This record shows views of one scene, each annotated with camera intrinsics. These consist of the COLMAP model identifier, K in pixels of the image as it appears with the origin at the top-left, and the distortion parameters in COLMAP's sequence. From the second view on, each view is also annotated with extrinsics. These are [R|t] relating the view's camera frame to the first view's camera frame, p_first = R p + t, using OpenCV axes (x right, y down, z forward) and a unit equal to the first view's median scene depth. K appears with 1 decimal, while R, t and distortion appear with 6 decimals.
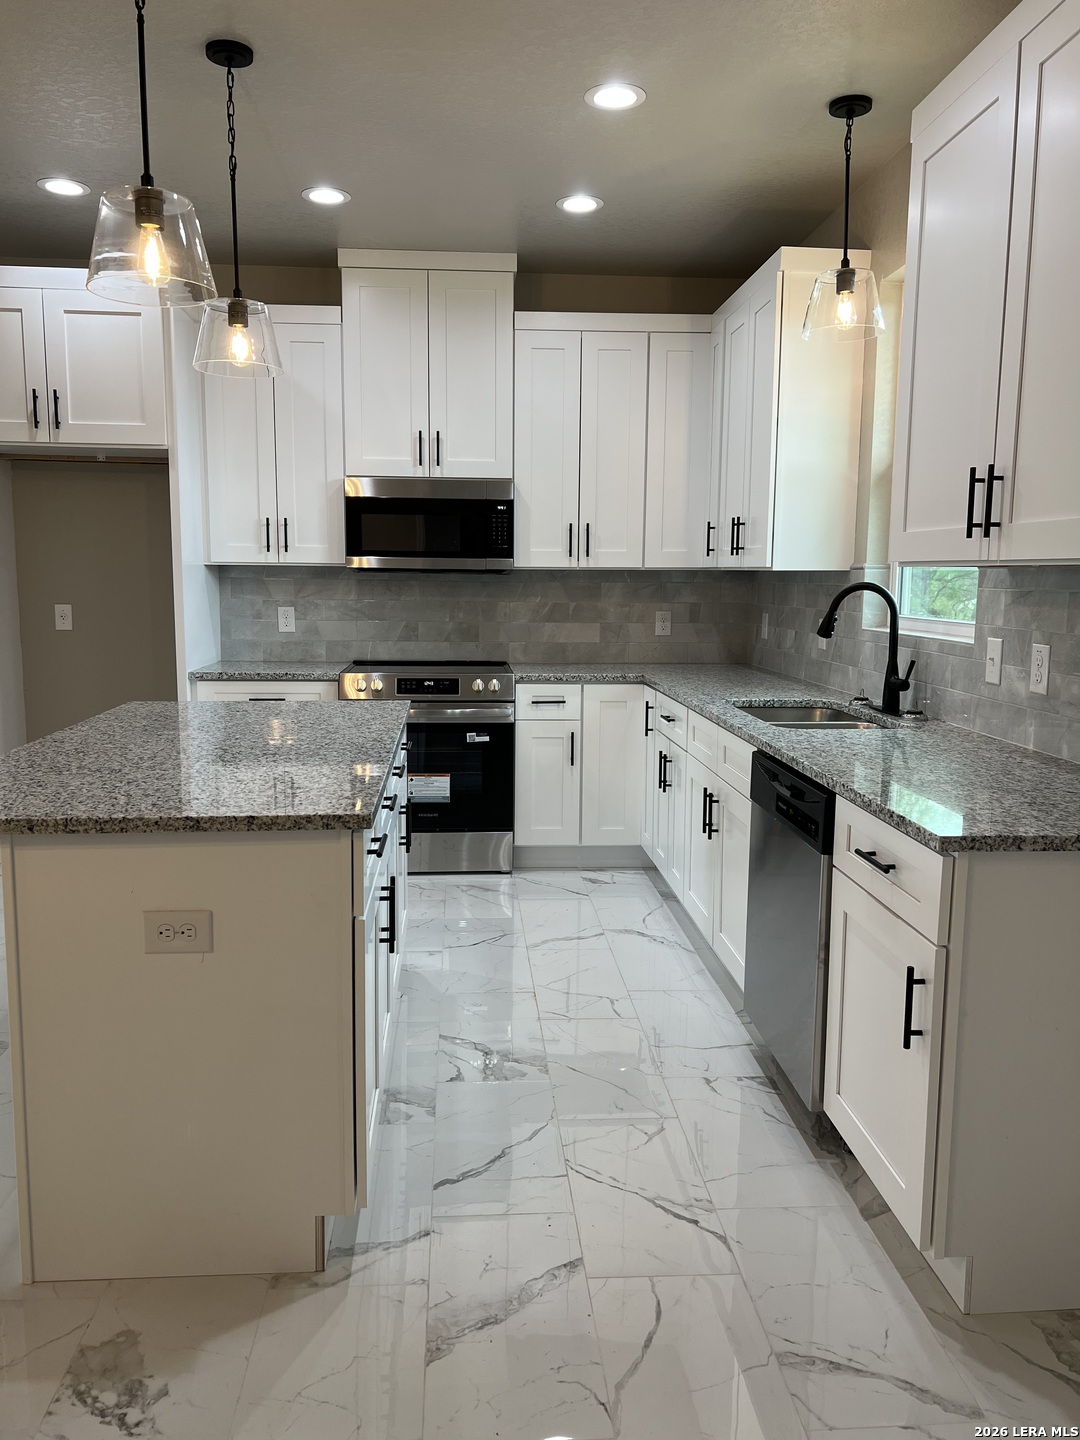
lens RADIAL K [[1072.3, 0, 539.1], [0, 1072.3, 710.0], [0, 0, 1]] dist [0.091925, -0.101993]
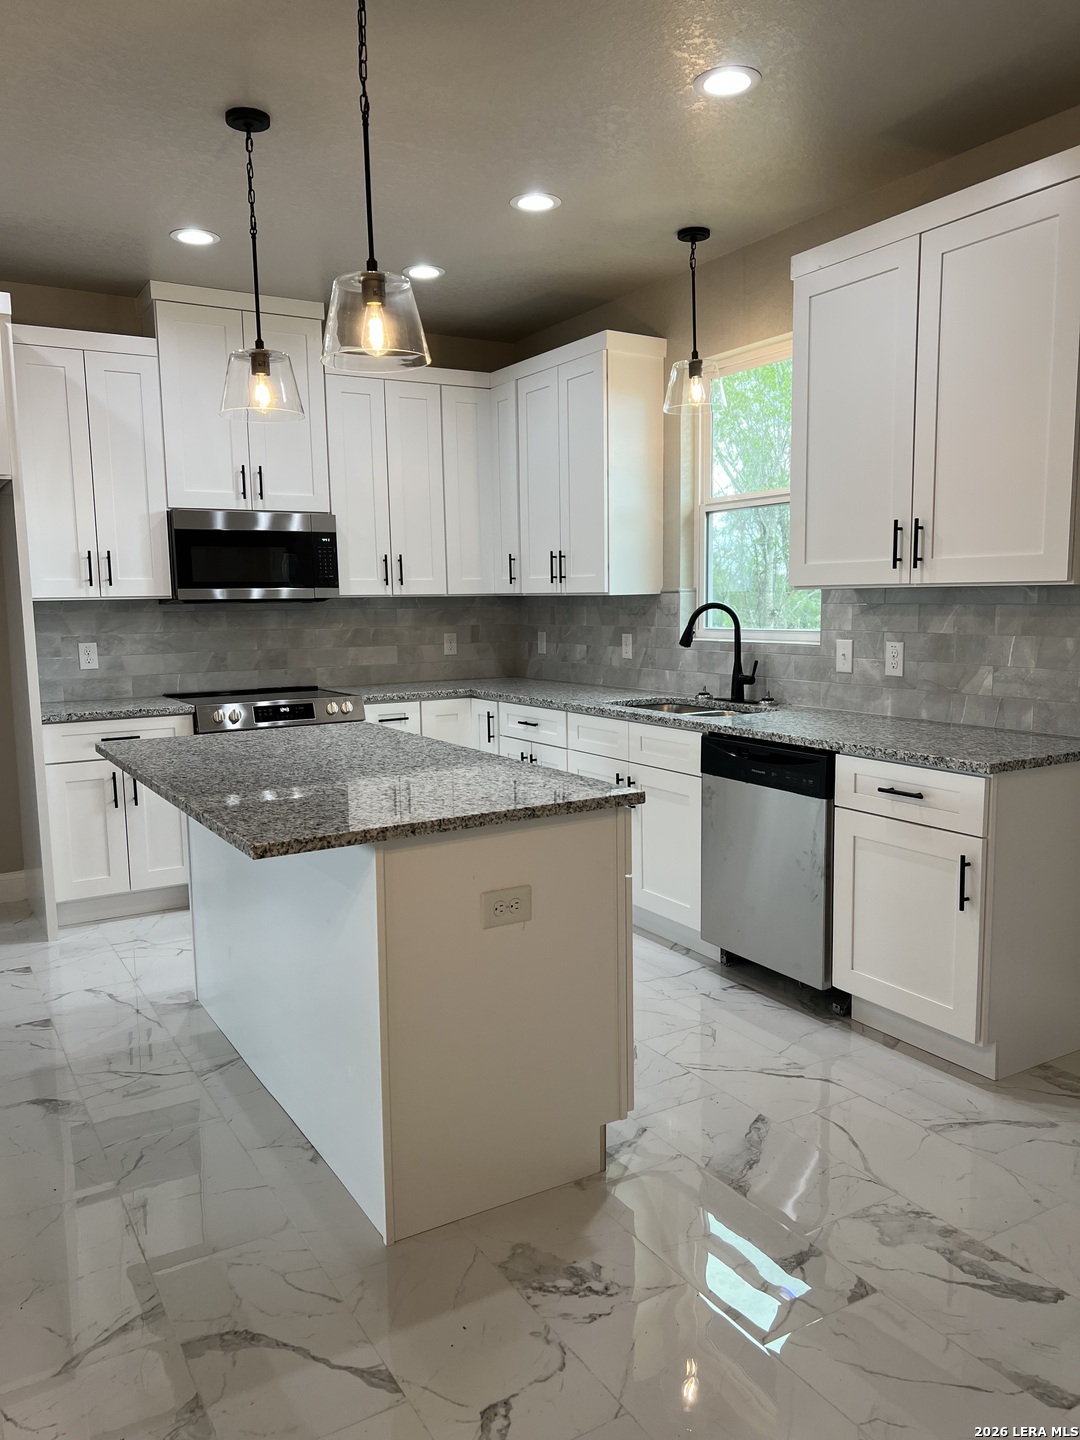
lens RADIAL K [[1069.6, 0, 540.0], [0, 1069.6, 720.0], [0, 0, 1]] dist [0.087949, -0.111690]
pose [[0.892483, -0.074386, 0.444906, -0.348243], [0.079706, 0.996795, 0.006770, -0.002525], [-0.443984, 0.029420, 0.895552, -0.034925]]
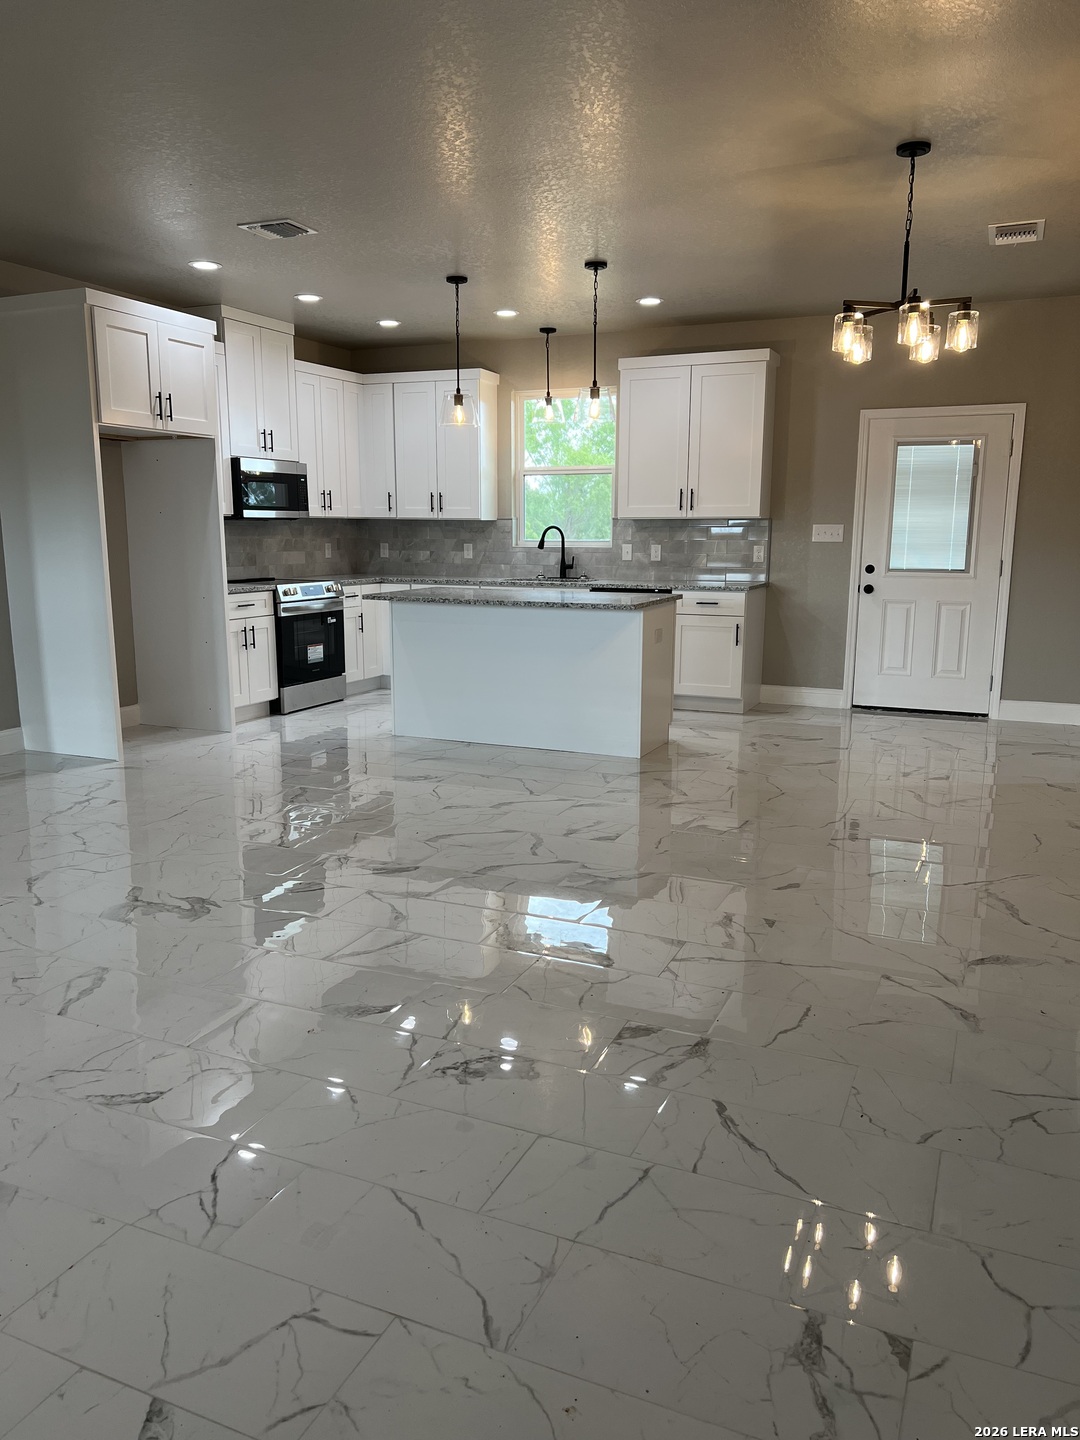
lens RADIAL K [[1072.3, 0, 539.1], [0, 1072.3, 710.0], [0, 0, 1]] dist [0.091925, -0.101993]
pose [[0.469541, -0.157462, 0.868756, -1.414012], [0.112491, 0.986618, 0.118026, 0.002704], [-0.875715, 0.042309, 0.480971, -0.089216]]
